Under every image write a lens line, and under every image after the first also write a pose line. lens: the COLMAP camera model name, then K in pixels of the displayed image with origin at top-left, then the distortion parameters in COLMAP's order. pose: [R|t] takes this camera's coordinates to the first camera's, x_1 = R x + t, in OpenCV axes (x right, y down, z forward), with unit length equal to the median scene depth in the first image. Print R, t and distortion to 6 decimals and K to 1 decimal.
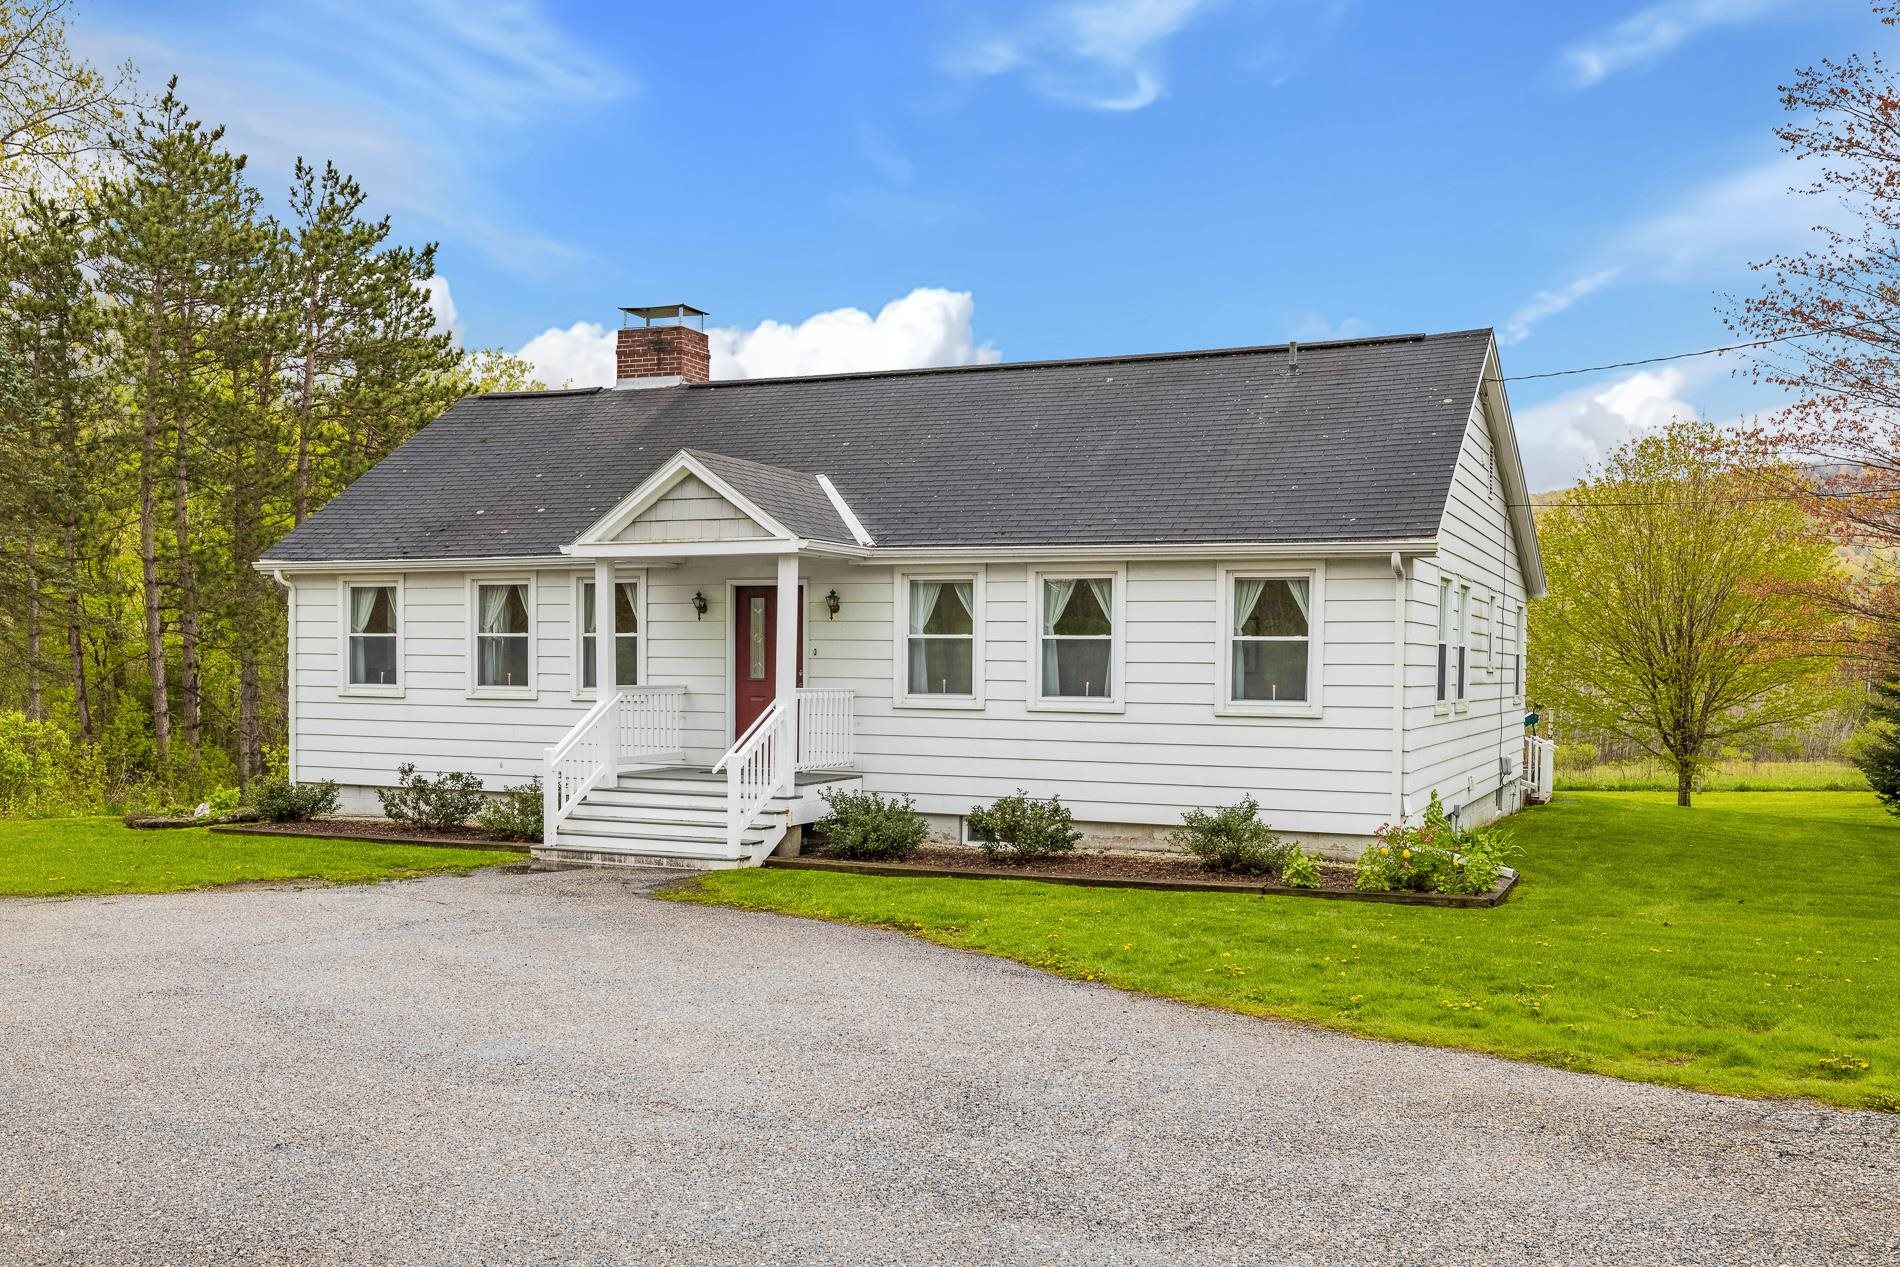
lens RADIAL K [[1751.2, 0, 950.0], [0, 1751.2, 633.5], [0, 0, 1]] dist [-0.007957, -0.007226]
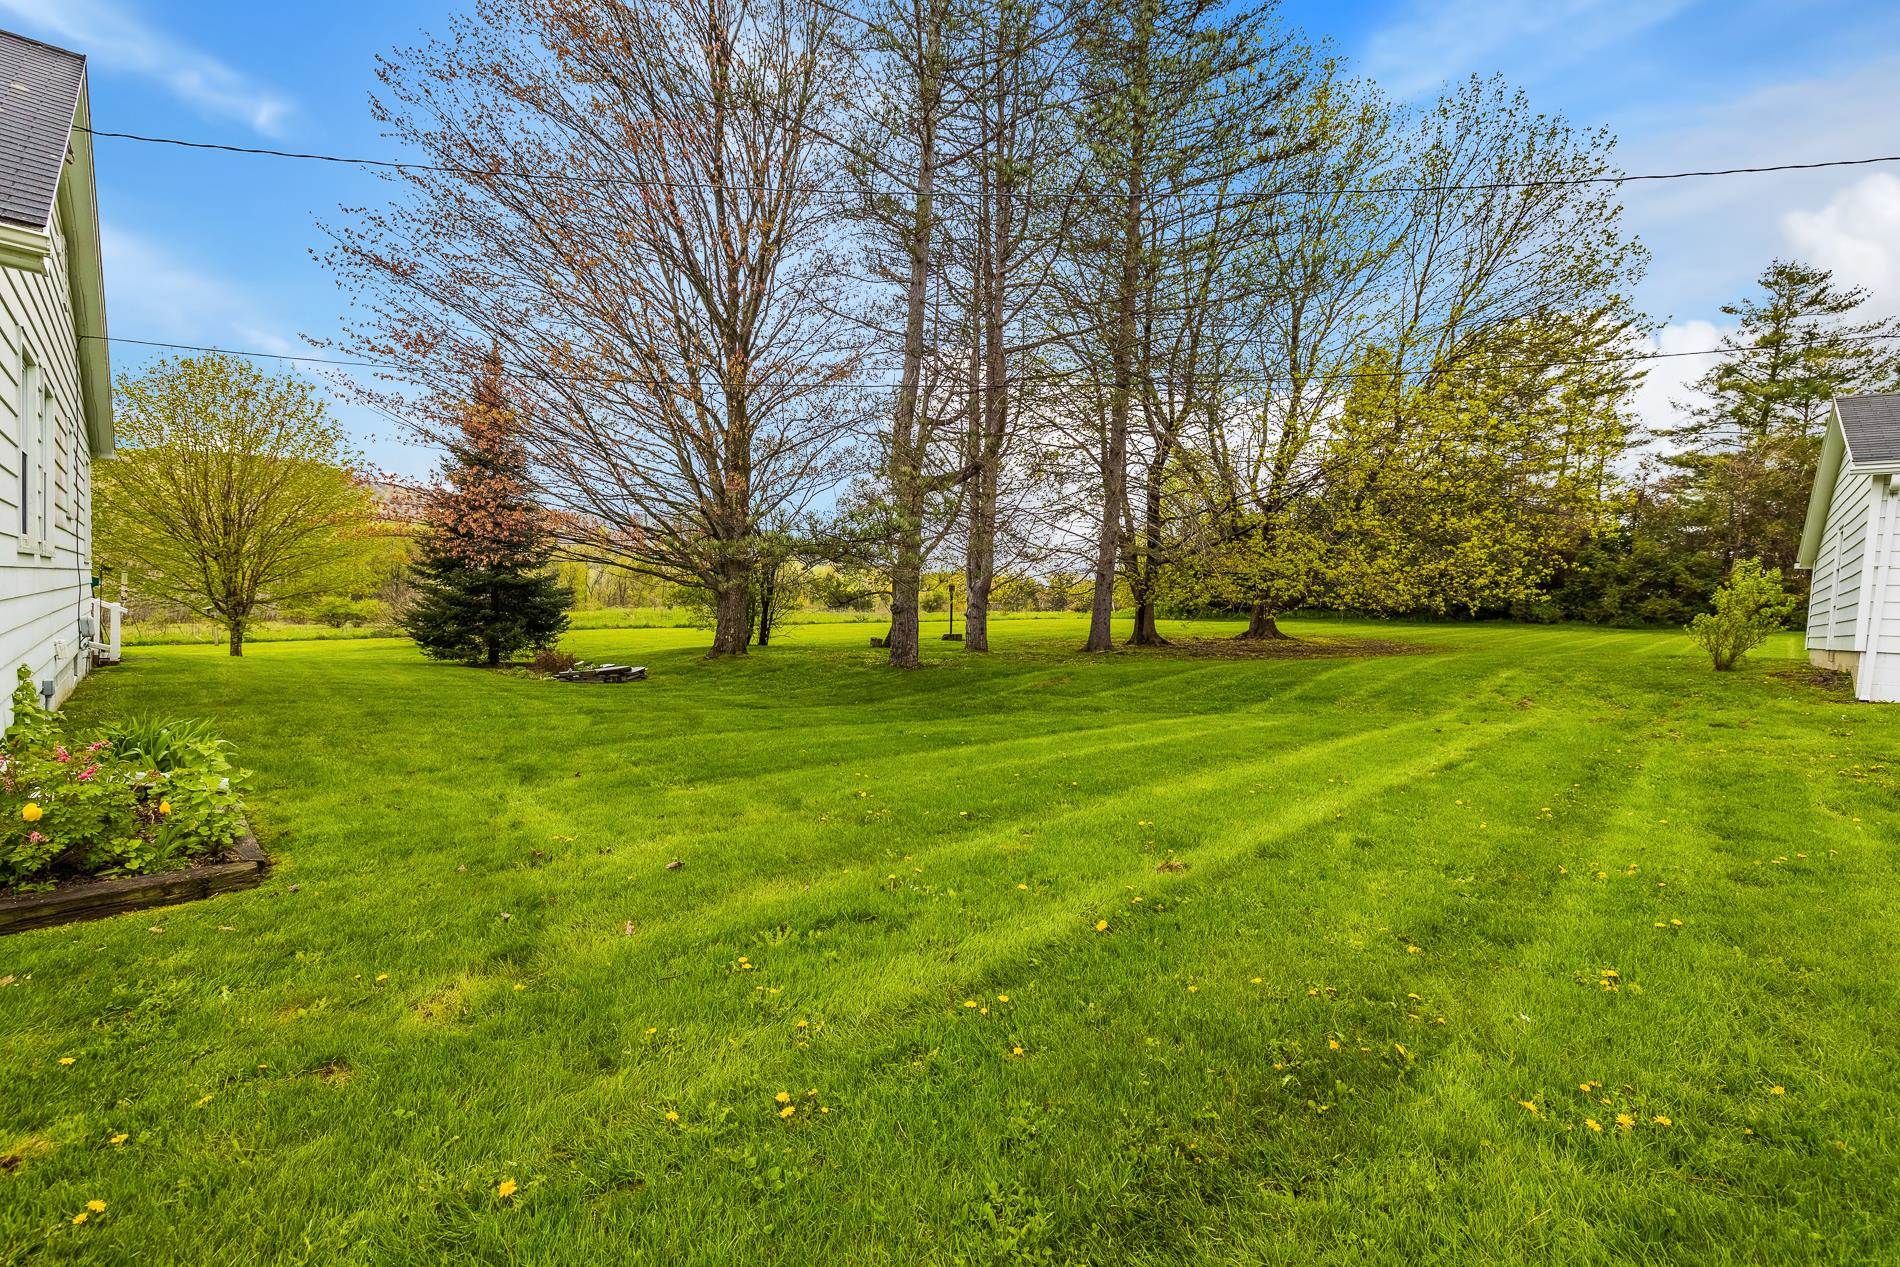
lens RADIAL K [[843.2, 0, 950.0], [0, 843.2, 633.5], [0, 0, 1]] dist [0.037232, 0.000136]
pose [[0.410635, -0.031399, 0.911259, 0.066386], [-0.049185, 0.997189, 0.056524, 0.023271], [-0.910473, -0.068030, 0.407936, 0.305425]]
